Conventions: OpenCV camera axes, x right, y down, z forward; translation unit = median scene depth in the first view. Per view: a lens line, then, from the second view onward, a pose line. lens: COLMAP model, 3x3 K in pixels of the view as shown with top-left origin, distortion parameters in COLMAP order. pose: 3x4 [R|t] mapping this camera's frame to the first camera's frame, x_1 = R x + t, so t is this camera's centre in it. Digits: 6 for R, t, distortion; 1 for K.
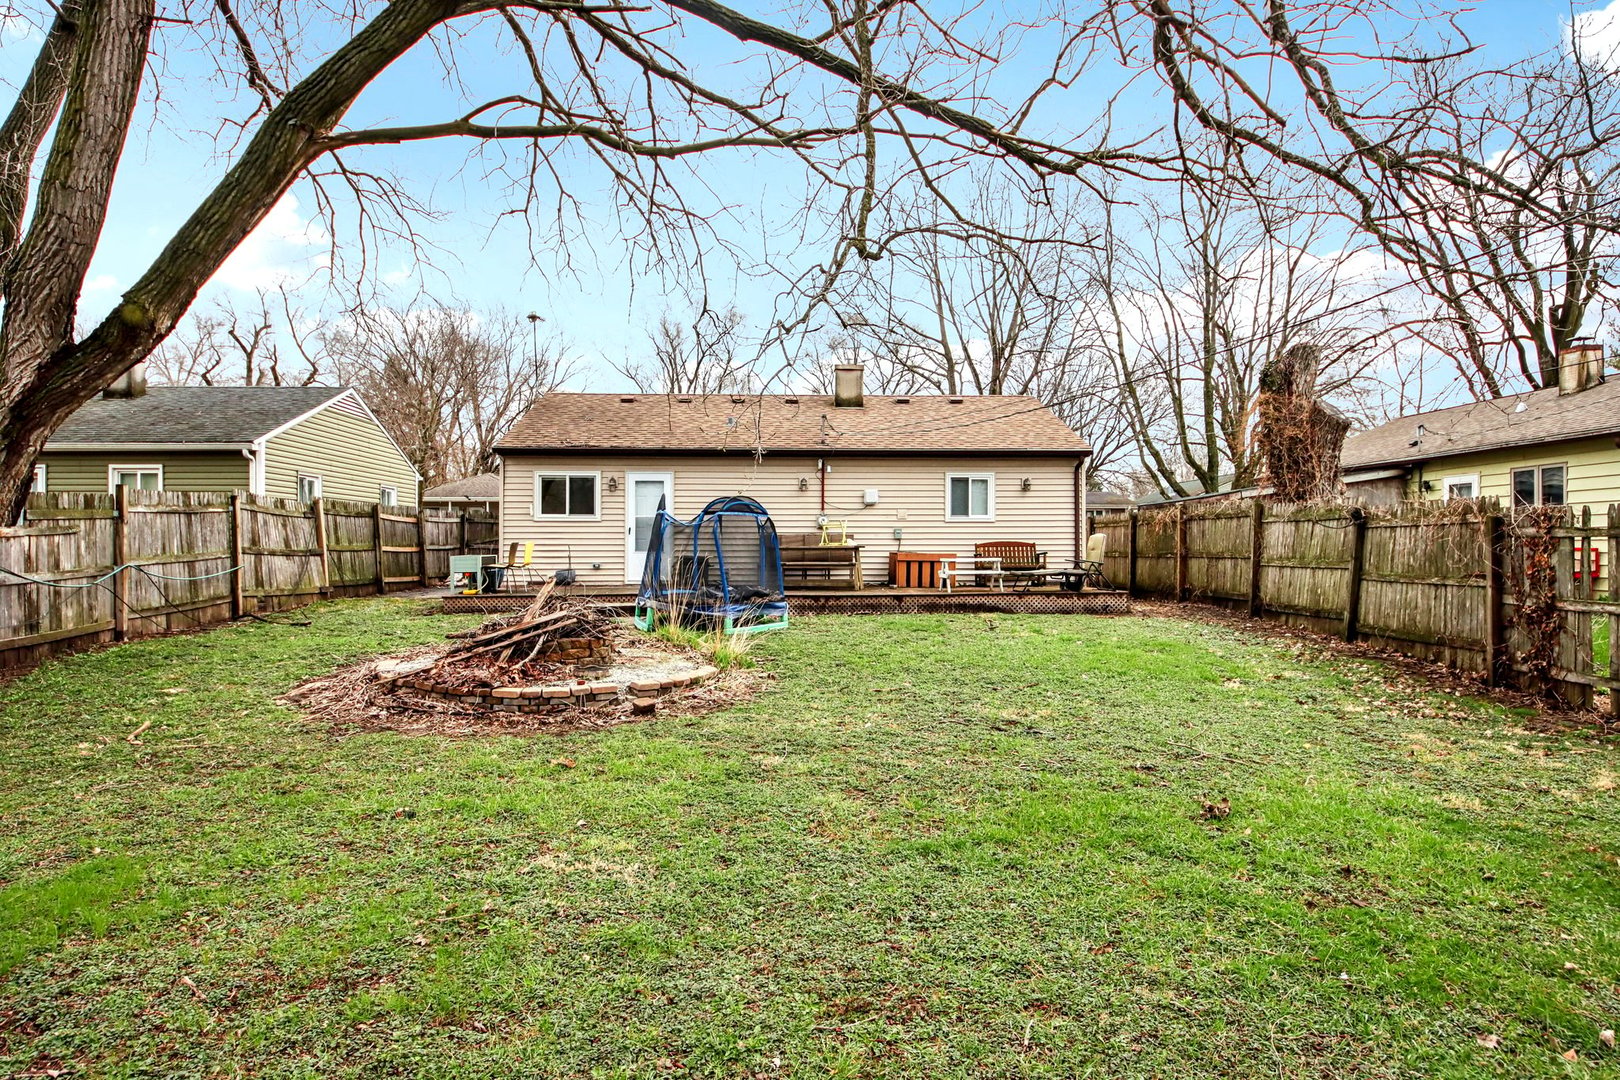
lens RADIAL K [[905.8, 0, 810.1], [0, 905.8, 545.2], [0, 0, 1]] dist [-0.005665, -0.001776]
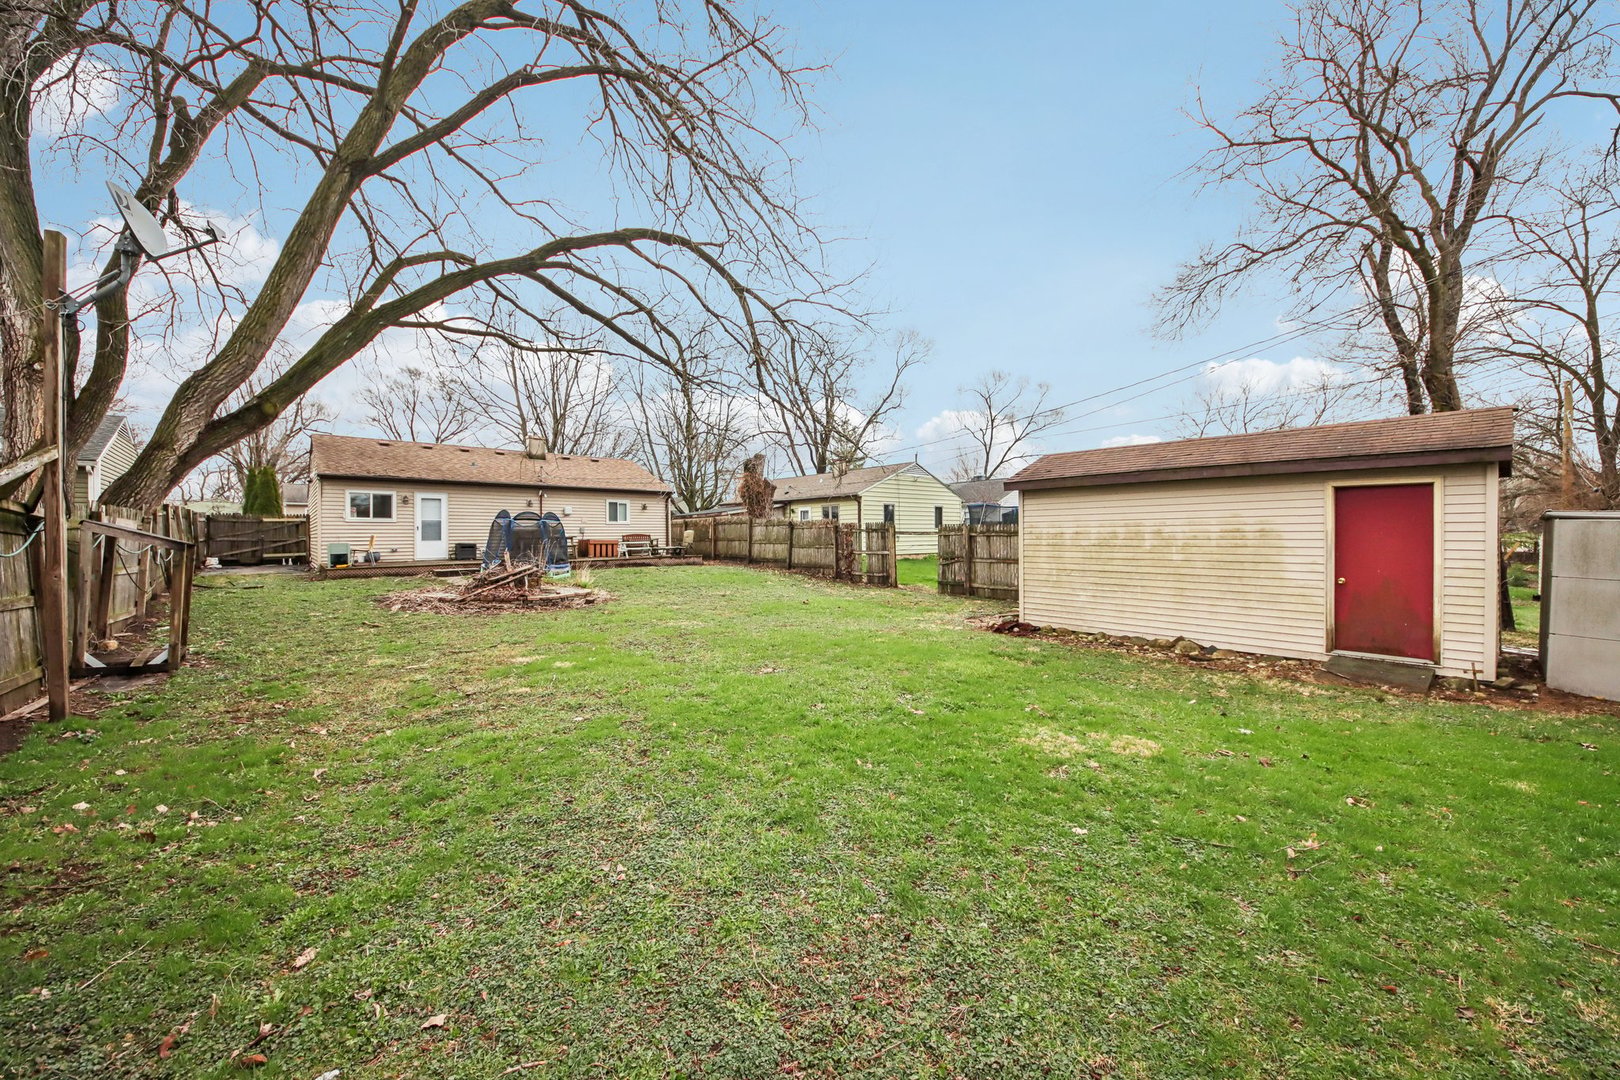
lens RADIAL K [[613.7, 0, 810.0], [0, 613.7, 537.8], [0, 0, 1]] dist [-0.037123, -0.000616]
pose [[0.758173, -0.007727, 0.652008, -0.431790], [0.005230, 0.999970, 0.005769, -0.001312], [-0.652033, -0.000964, 0.758190, -0.349573]]
